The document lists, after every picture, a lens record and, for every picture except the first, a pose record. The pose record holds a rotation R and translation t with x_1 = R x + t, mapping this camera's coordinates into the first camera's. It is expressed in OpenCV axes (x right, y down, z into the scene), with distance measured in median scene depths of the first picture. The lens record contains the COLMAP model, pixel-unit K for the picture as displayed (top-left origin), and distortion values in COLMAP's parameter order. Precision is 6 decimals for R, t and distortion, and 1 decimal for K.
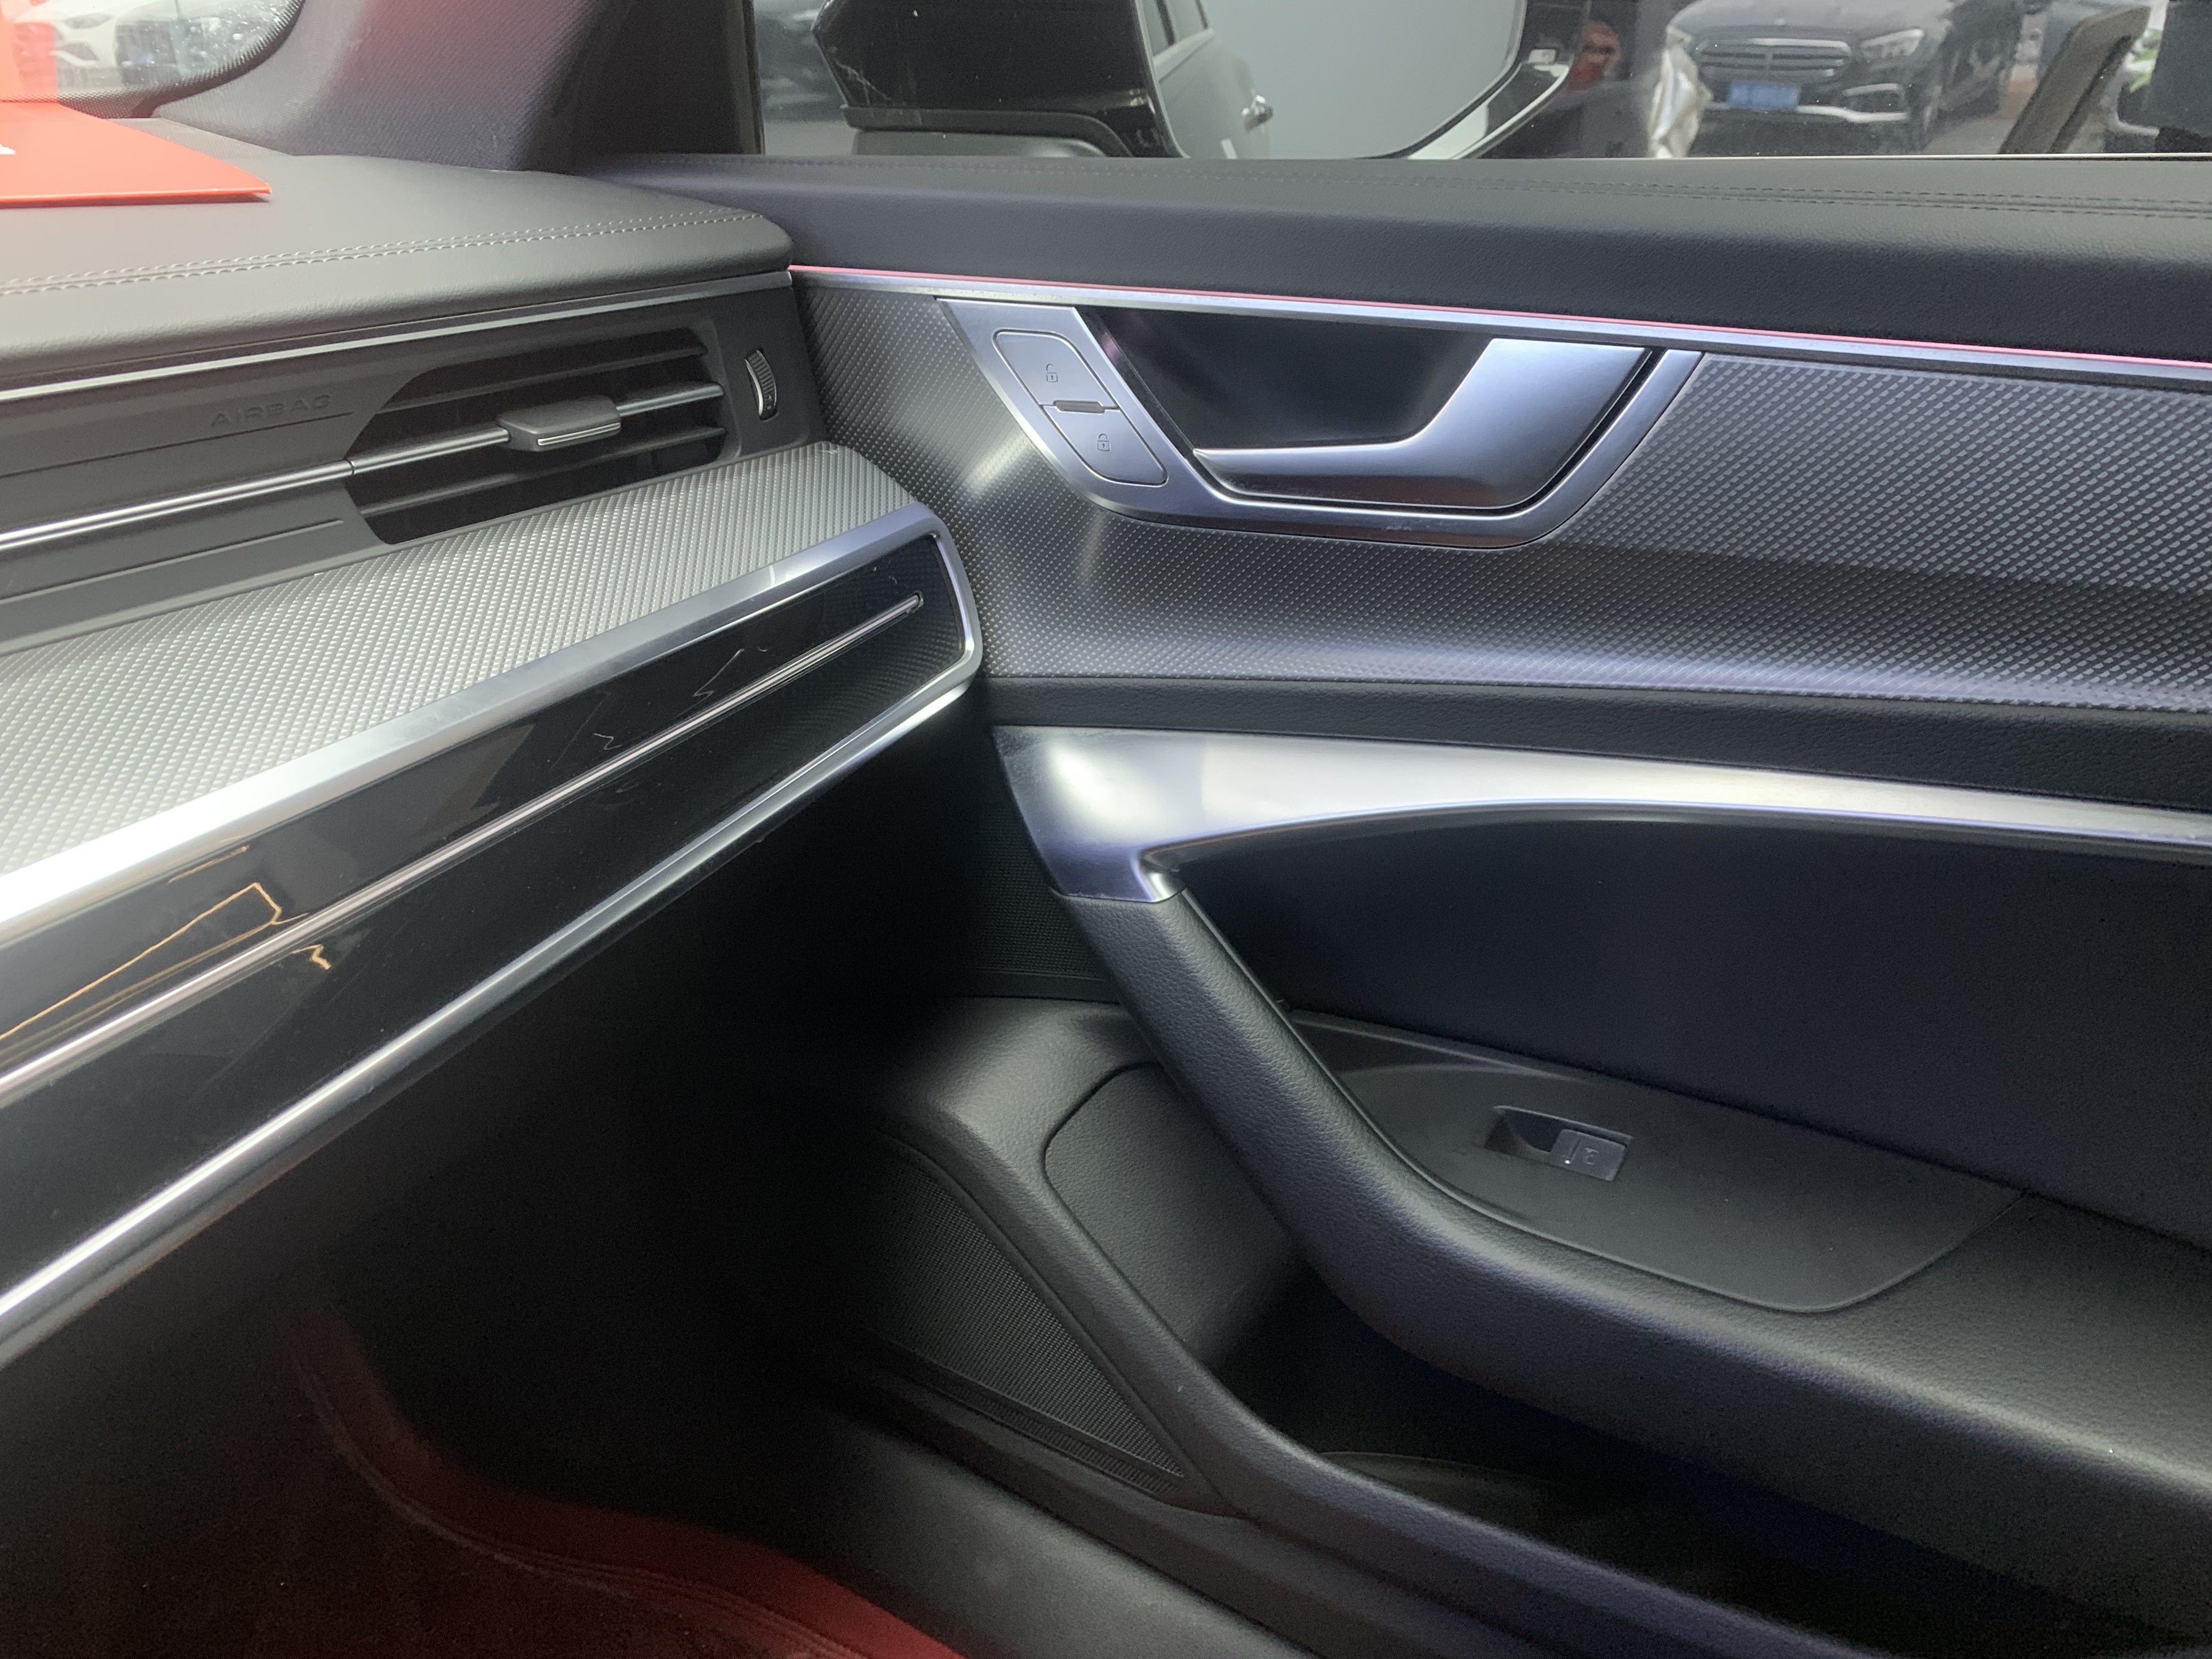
lens RADIAL K [[1692.5, 0, 1101.7], [0, 1692.5, 844.4], [0, 0, 1]] dist [-0.003165, 0.007244]
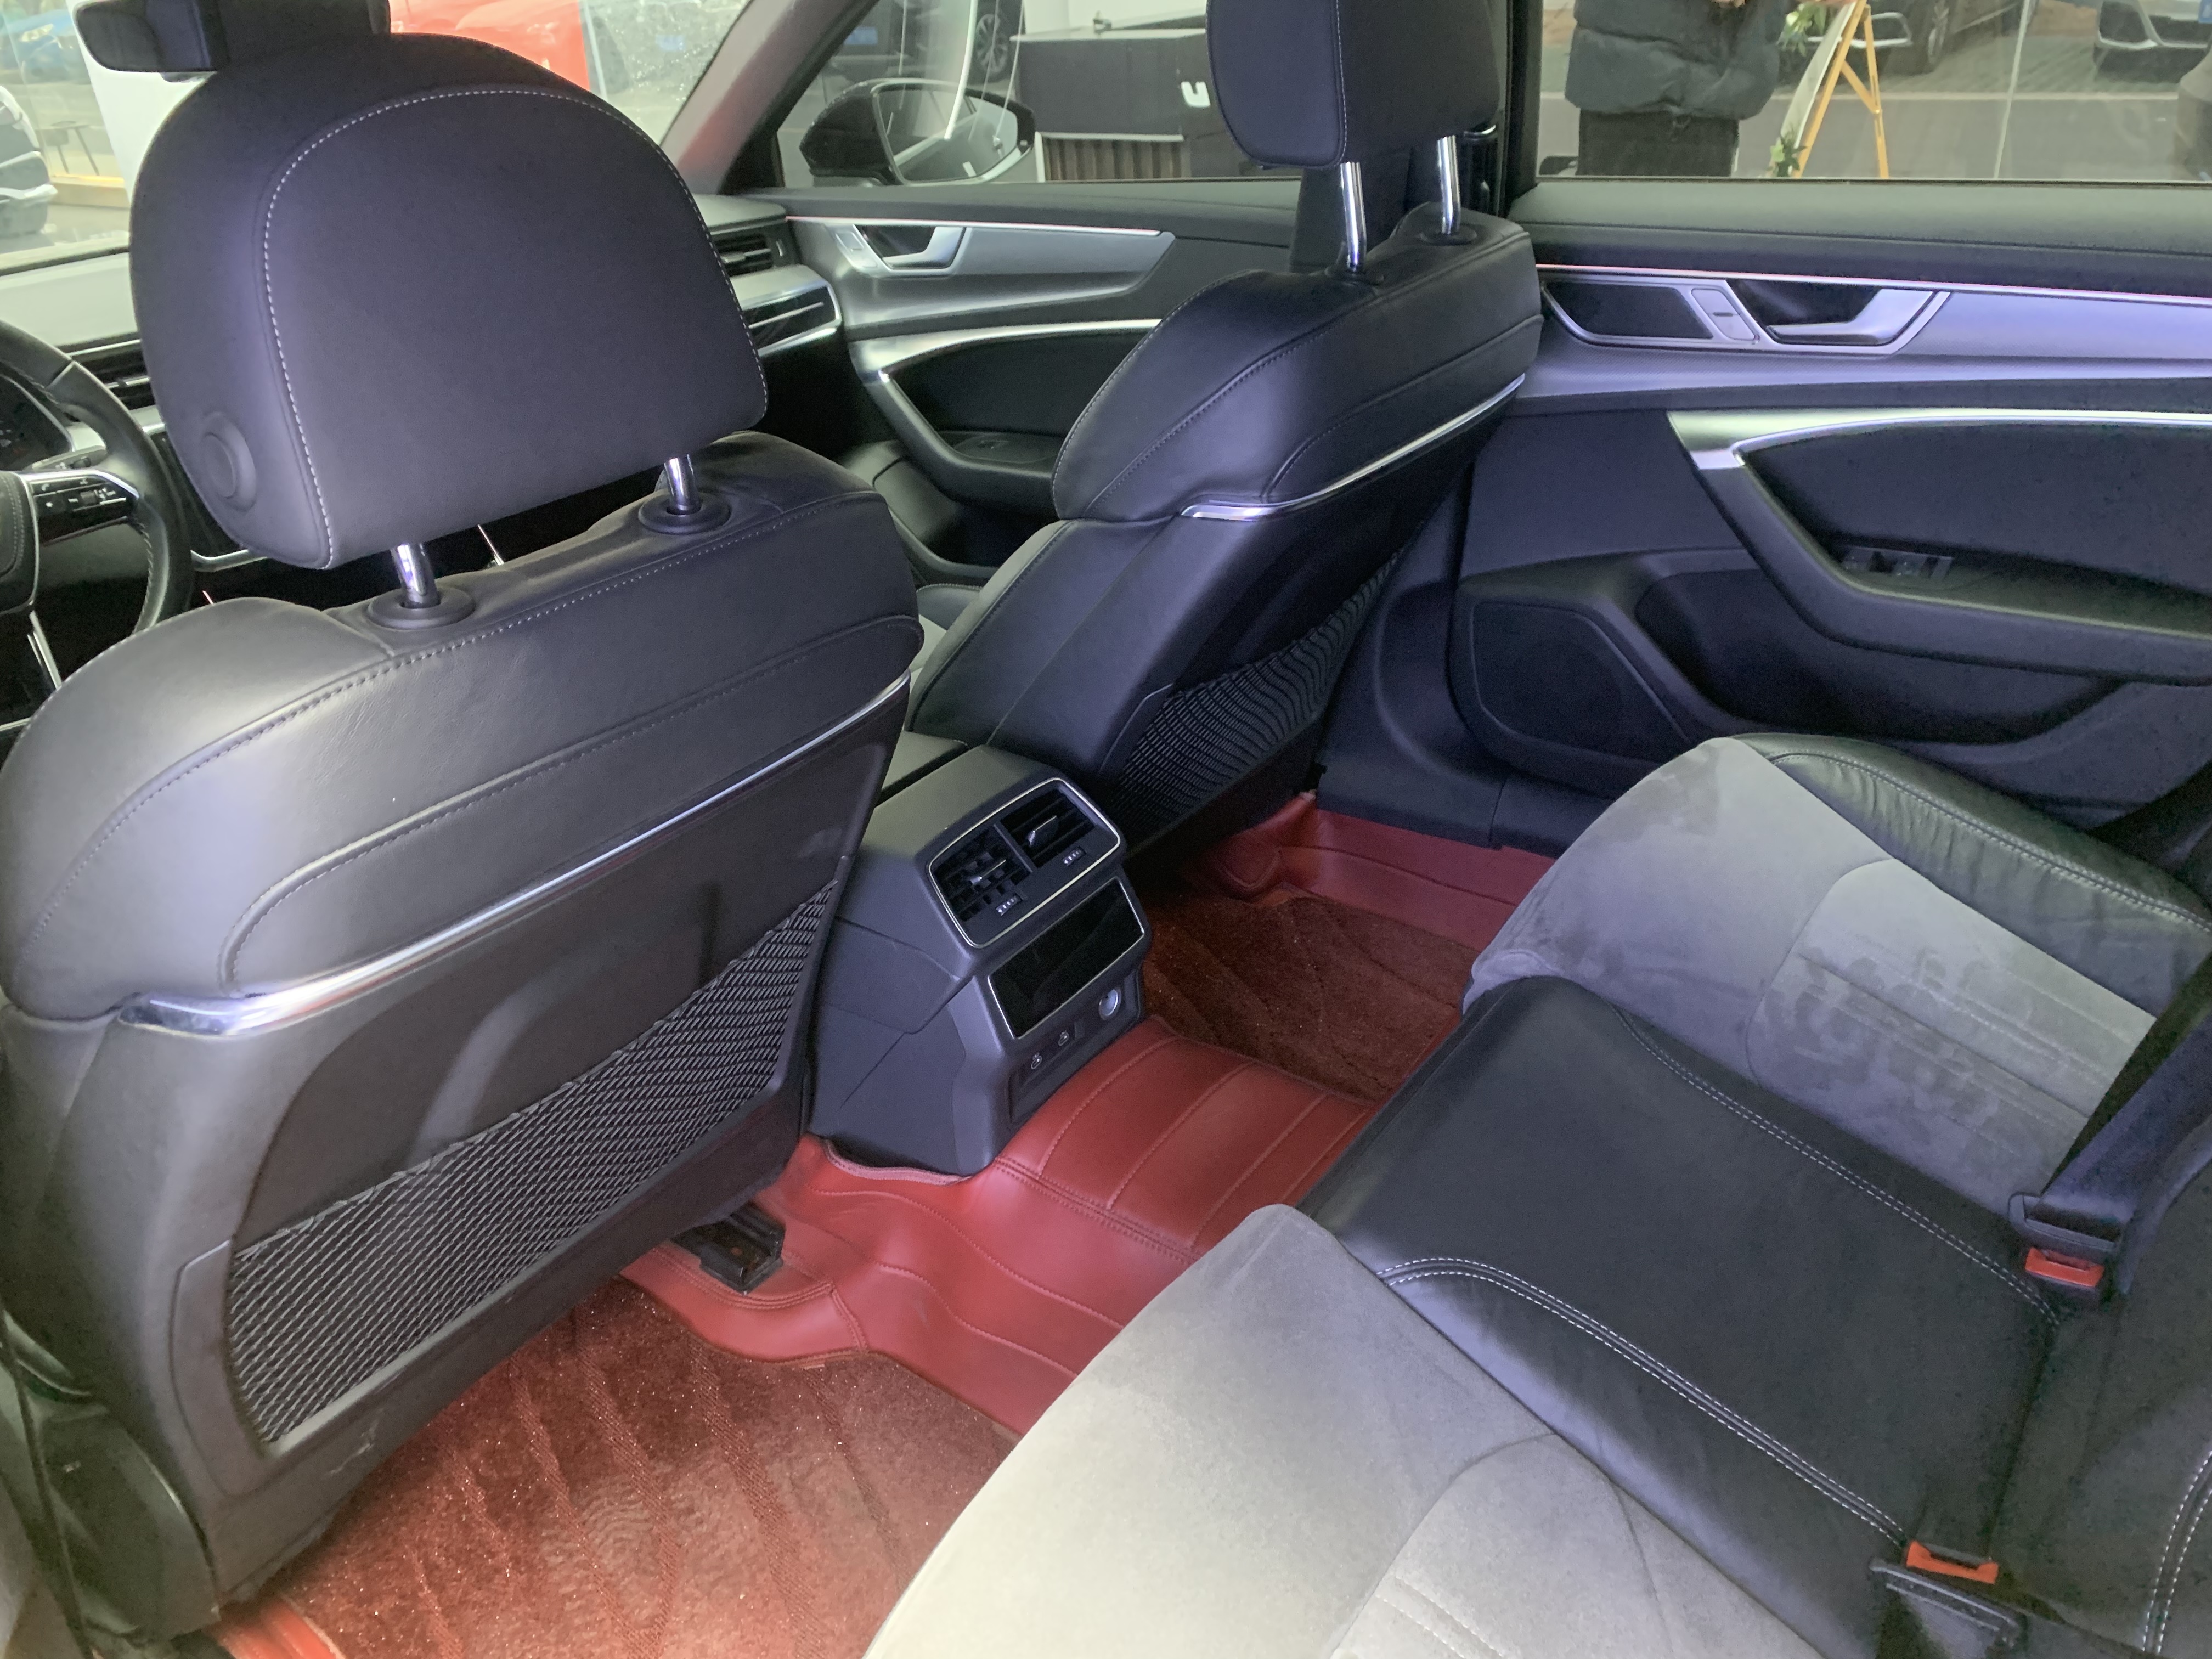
lens RADIAL K [[1692.5, 0, 1120.6], [0, 1692.5, 822.2], [0, 0, 1]] dist [-0.003165, 0.007244]
pose [[0.996975, -0.008972, -0.077204, 0.846618], [0.010555, 0.999742, 0.020130, 0.954919], [0.077004, -0.020884, 0.996812, -2.781012]]
